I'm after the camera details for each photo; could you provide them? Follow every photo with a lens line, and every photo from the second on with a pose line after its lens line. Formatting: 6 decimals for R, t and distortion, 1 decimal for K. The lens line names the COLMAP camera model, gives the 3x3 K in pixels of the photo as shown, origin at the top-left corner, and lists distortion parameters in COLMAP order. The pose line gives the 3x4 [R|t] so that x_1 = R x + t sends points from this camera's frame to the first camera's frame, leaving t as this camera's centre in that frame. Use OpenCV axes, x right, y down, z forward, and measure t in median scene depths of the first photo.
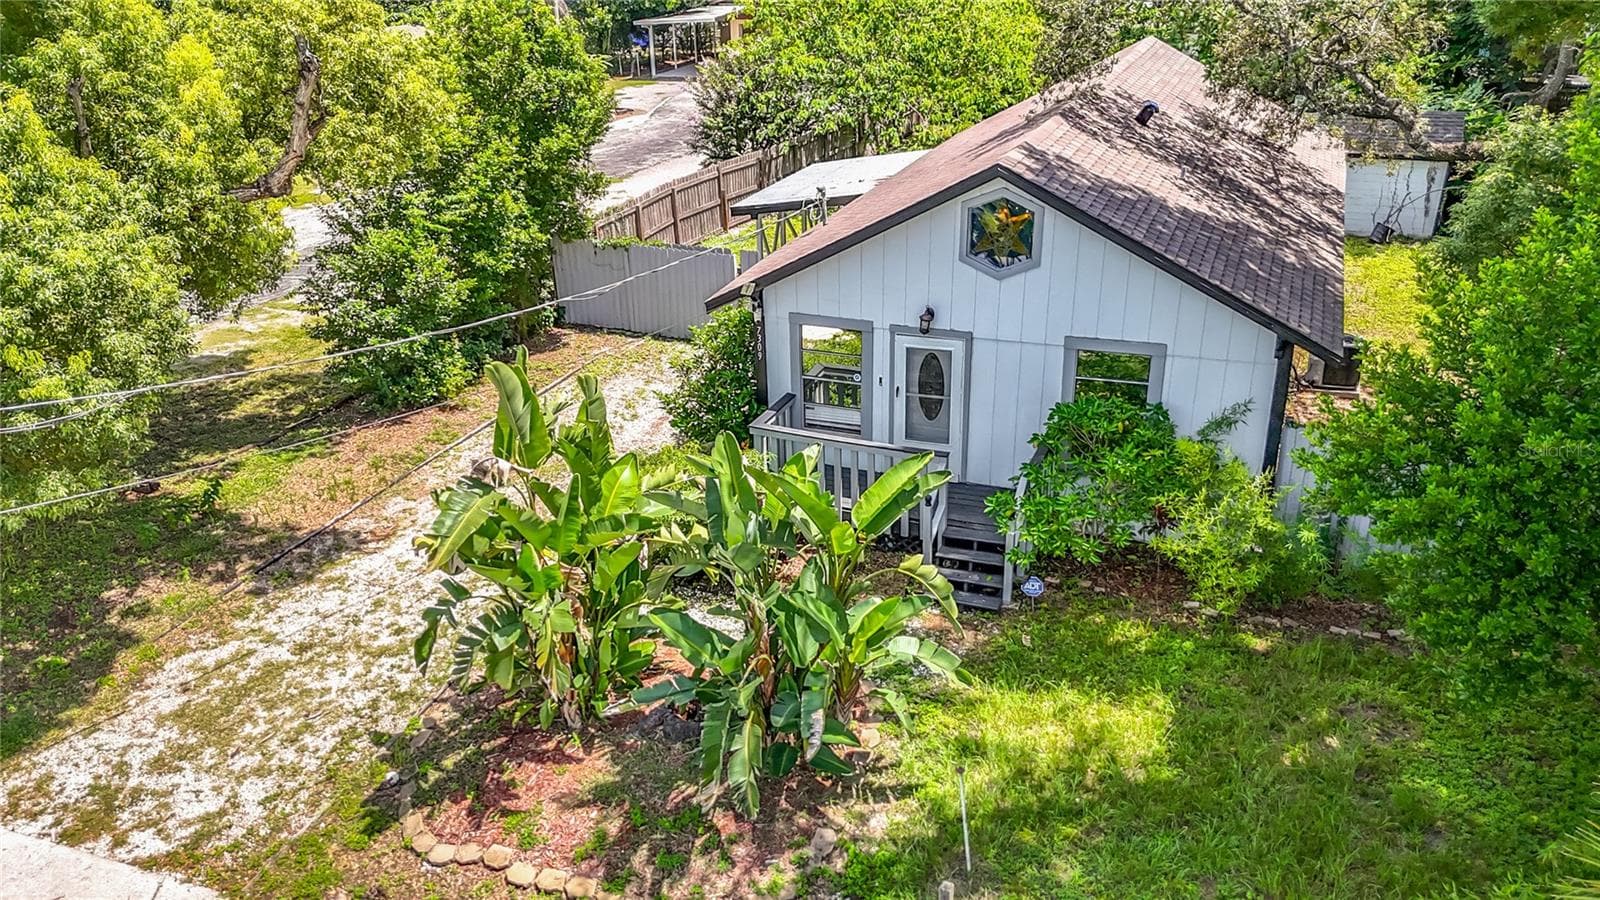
lens RADIAL K [[1206.3, 0, 802.9], [0, 1206.3, 478.1], [0, 0, 1]] dist [0.095905, -0.061221]
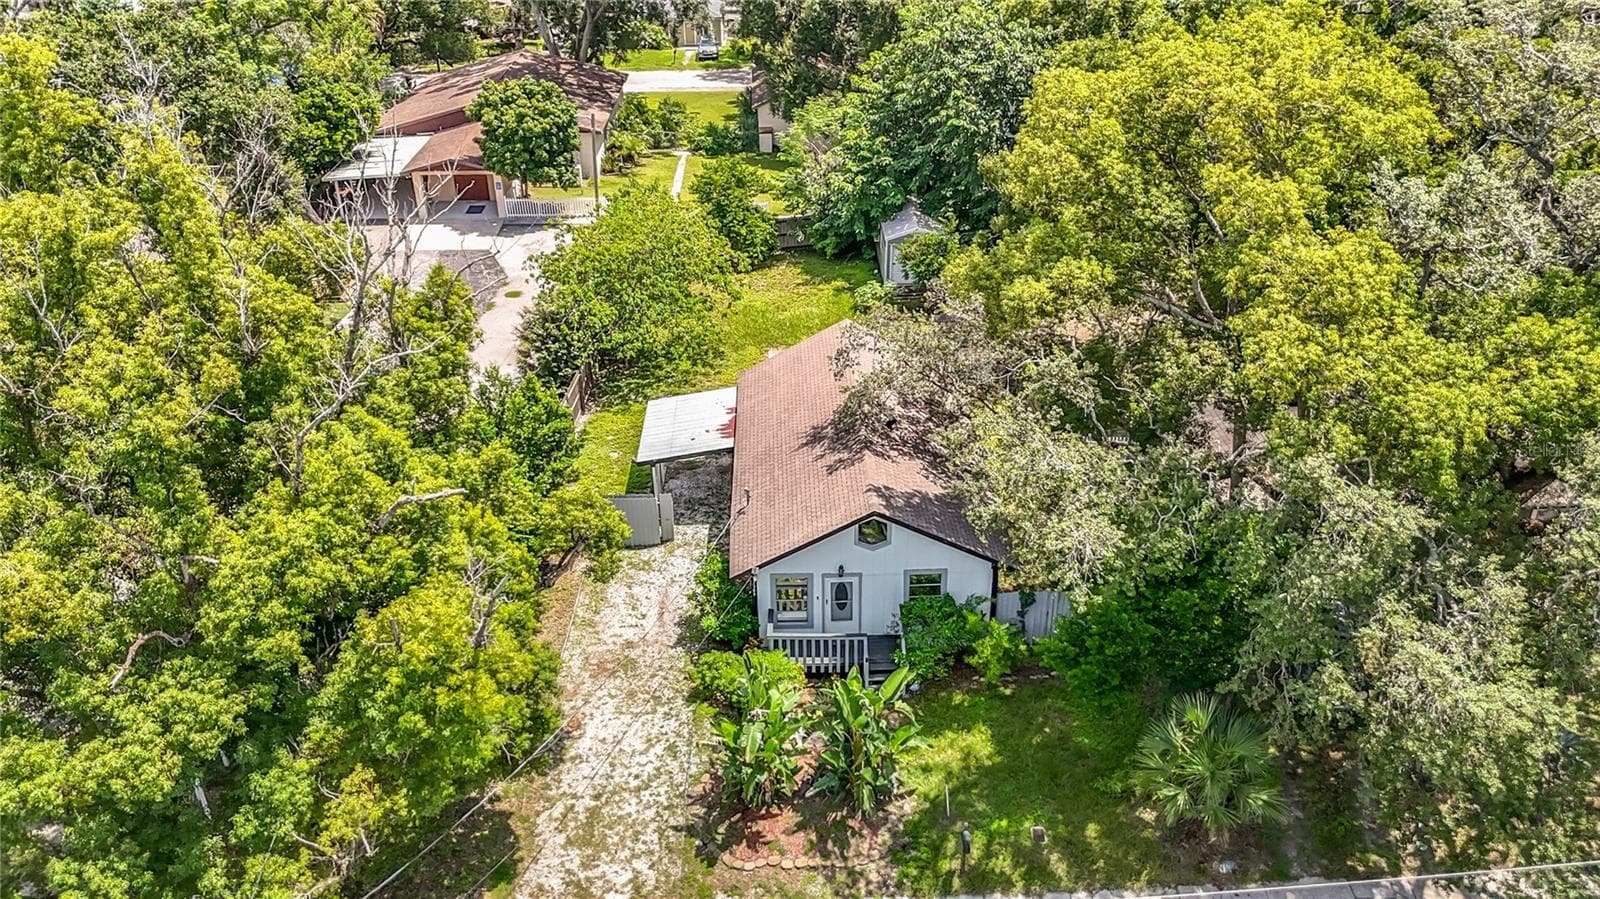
lens RADIAL K [[1217.6, 0, 793.6], [0, 1217.6, 456.6], [0, 0, 1]] dist [0.063425, -0.061470]
pose [[0.925400, -0.168546, 0.339452, -0.711696], [0.157440, 0.985691, 0.060214, -0.500300], [-0.344743, -0.002279, 0.938694, -1.050911]]
